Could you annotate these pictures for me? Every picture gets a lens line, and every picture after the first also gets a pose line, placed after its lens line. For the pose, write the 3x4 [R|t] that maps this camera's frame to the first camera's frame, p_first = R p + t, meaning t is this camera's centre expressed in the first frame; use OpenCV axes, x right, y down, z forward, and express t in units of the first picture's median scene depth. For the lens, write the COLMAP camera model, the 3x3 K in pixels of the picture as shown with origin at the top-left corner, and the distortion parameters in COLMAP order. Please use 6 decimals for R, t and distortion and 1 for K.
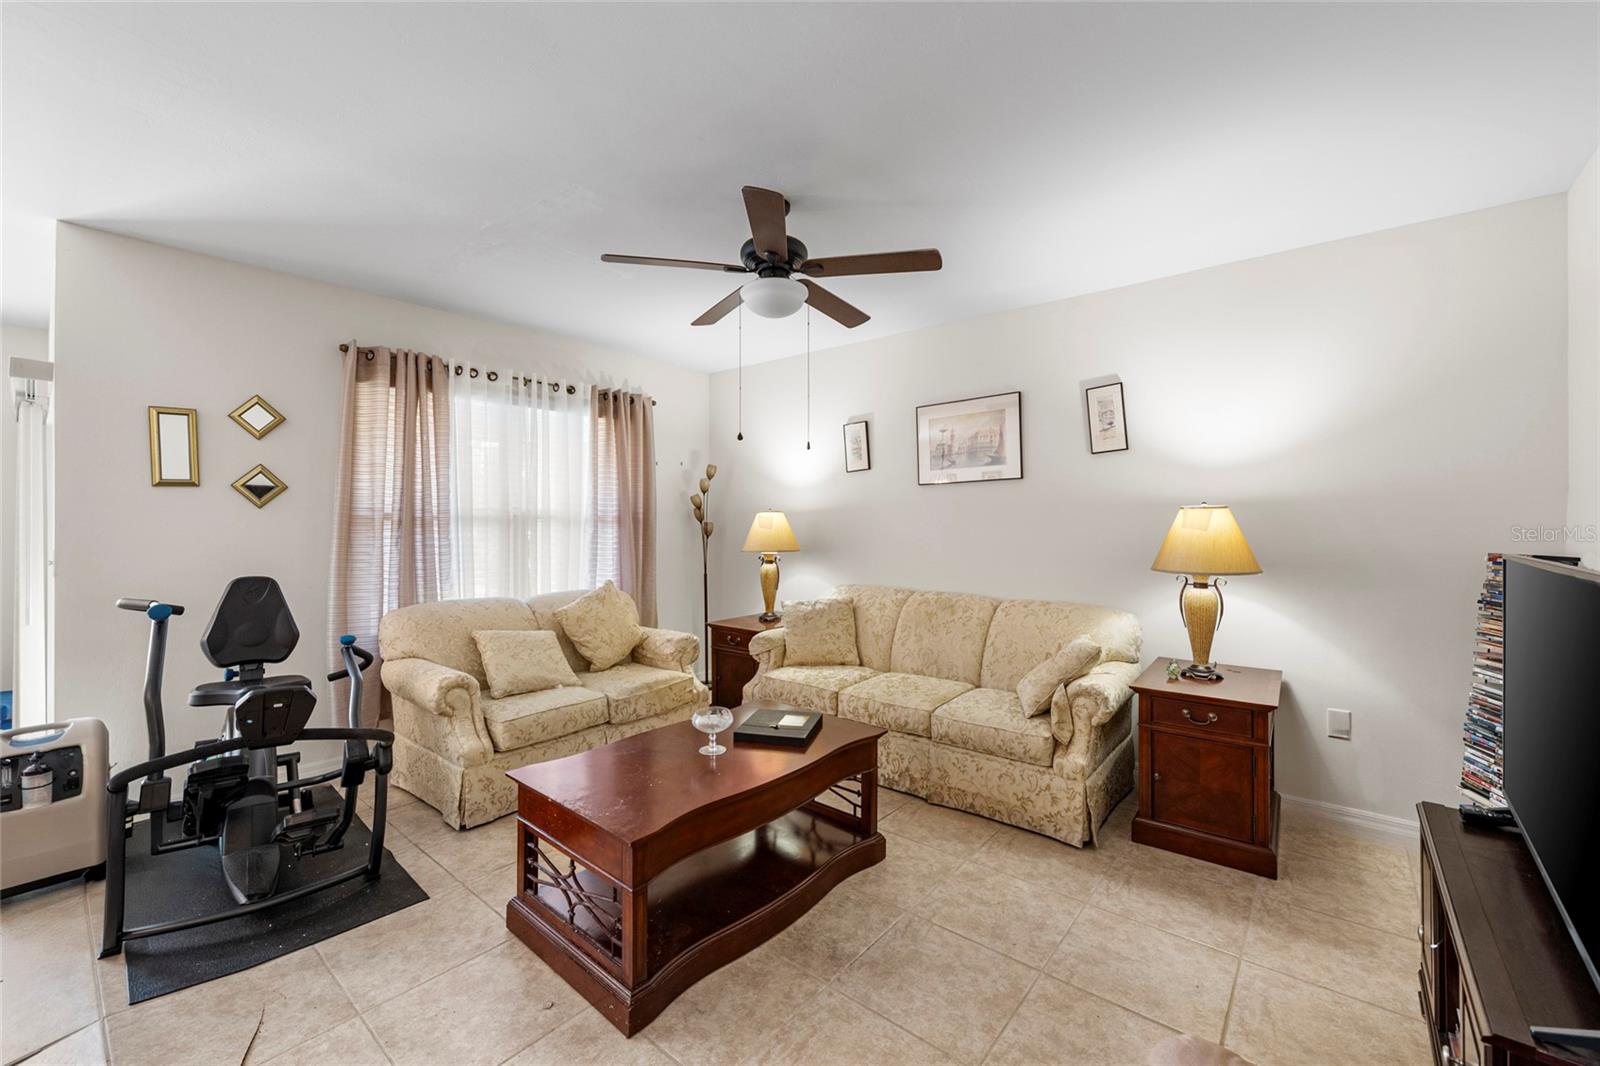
lens RADIAL K [[639.5, 0, 800.0], [0, 639.5, 533.0], [0, 0, 1]] dist [0.000206, 0.000004]
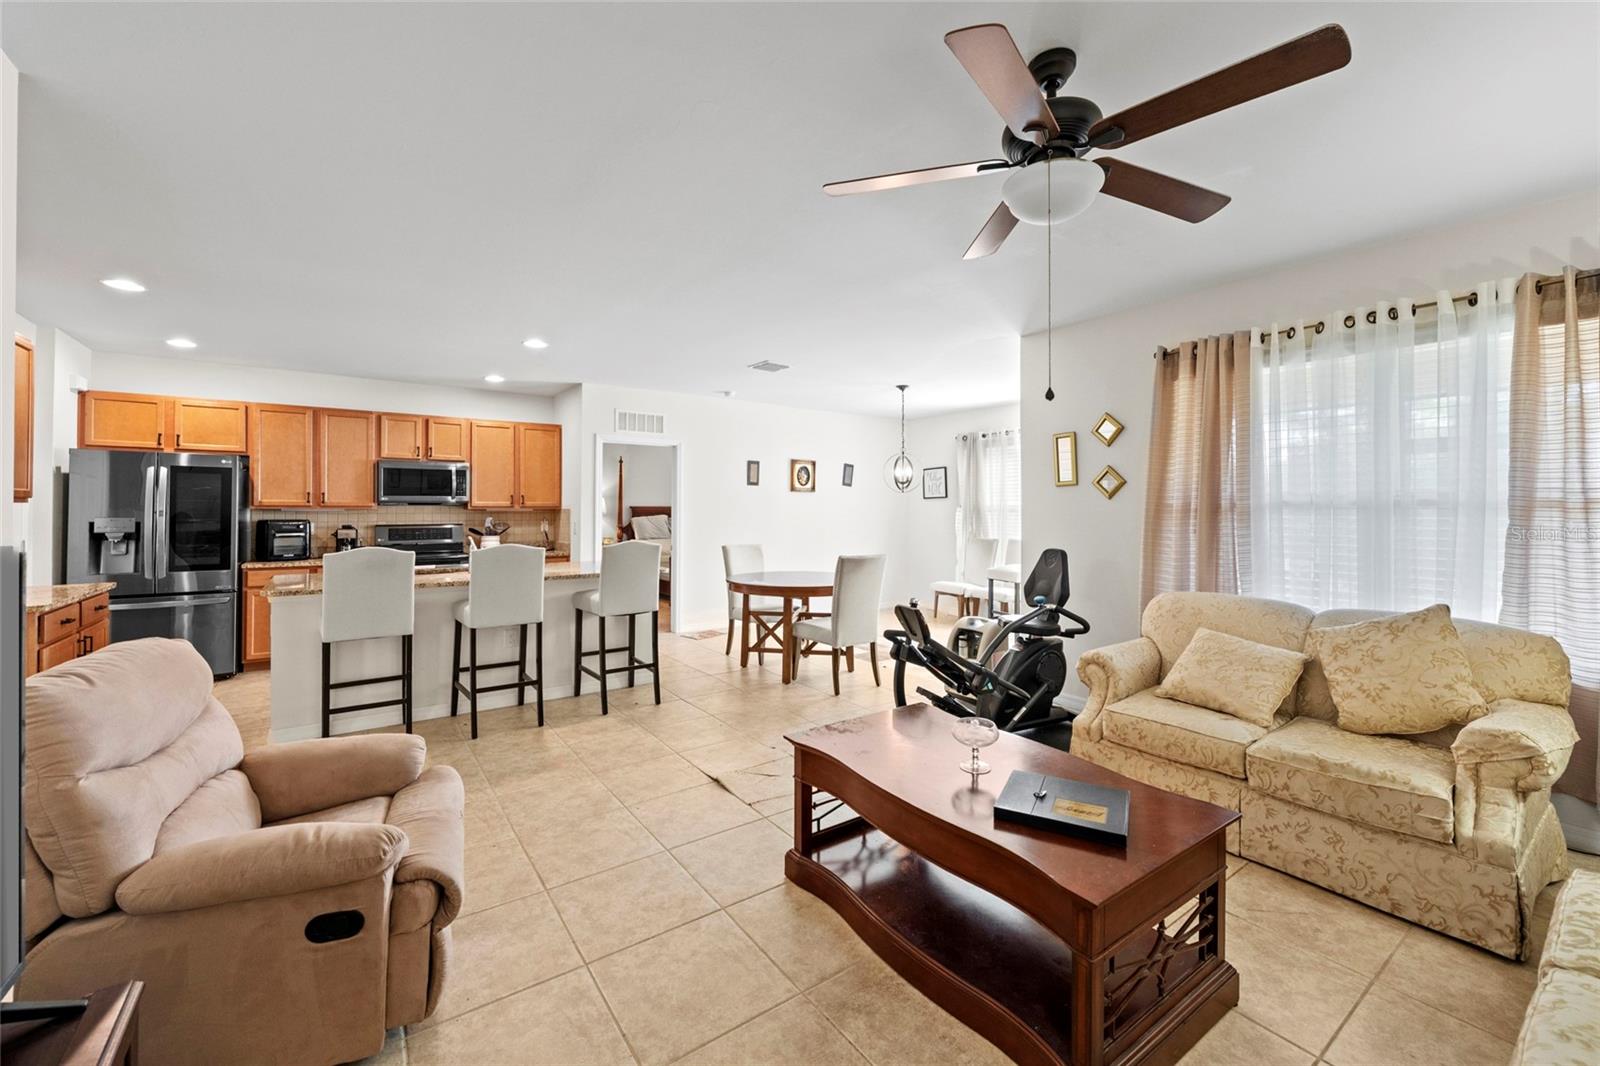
lens RADIAL K [[637.5, 0, 802.2], [0, 637.5, 509.5], [0, 0, 1]] dist [0.000128, 0.000042]
pose [[-0.249369, -0.001056, -0.968408, 0.532971], [-0.017234, 0.999846, 0.003347, -0.009909], [0.968255, 0.017524, -0.249348, 0.674069]]
